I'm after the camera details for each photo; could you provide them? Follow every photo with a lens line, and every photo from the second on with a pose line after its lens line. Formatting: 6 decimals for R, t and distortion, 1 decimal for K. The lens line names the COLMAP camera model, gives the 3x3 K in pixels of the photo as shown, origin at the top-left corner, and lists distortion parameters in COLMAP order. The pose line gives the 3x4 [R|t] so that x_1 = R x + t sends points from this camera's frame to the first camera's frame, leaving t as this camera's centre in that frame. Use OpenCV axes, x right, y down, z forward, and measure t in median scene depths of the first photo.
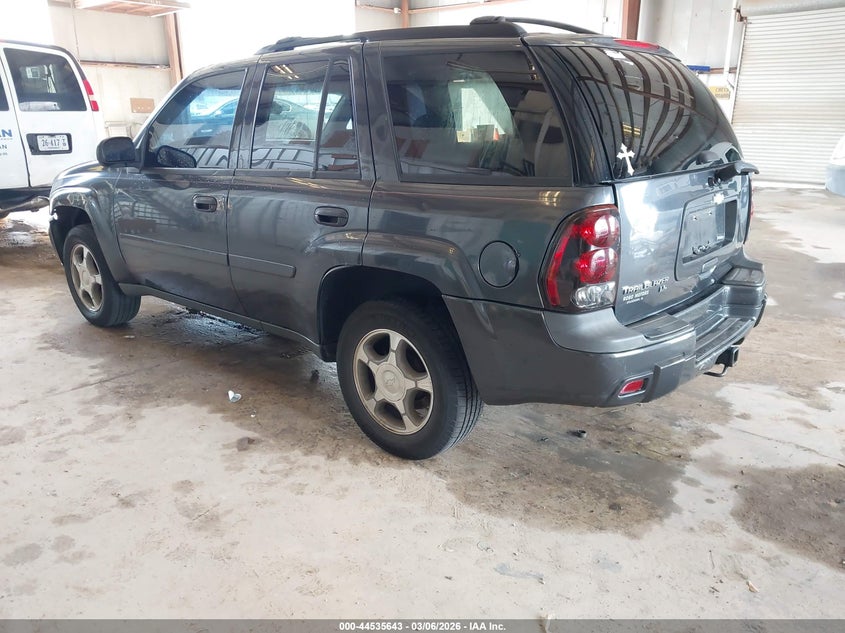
lens RADIAL K [[671.8, 0, 422.5], [0, 671.8, 316.5], [0, 0, 1]] dist [0.003794, -0.001774]
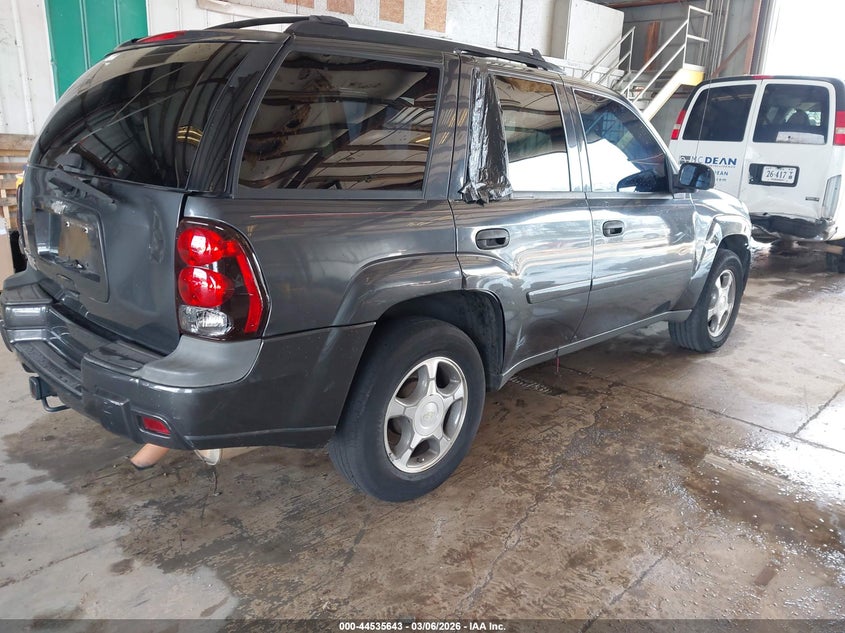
lens RADIAL K [[671.8, 0, 422.5], [0, 671.8, 316.5], [0, 0, 1]] dist [0.003794, -0.001774]
pose [[-0.074228, 0.251190, -0.965087, 0.503909], [-0.327033, 0.908108, 0.261513, -0.162700], [0.942093, 0.335027, 0.014740, 0.586142]]
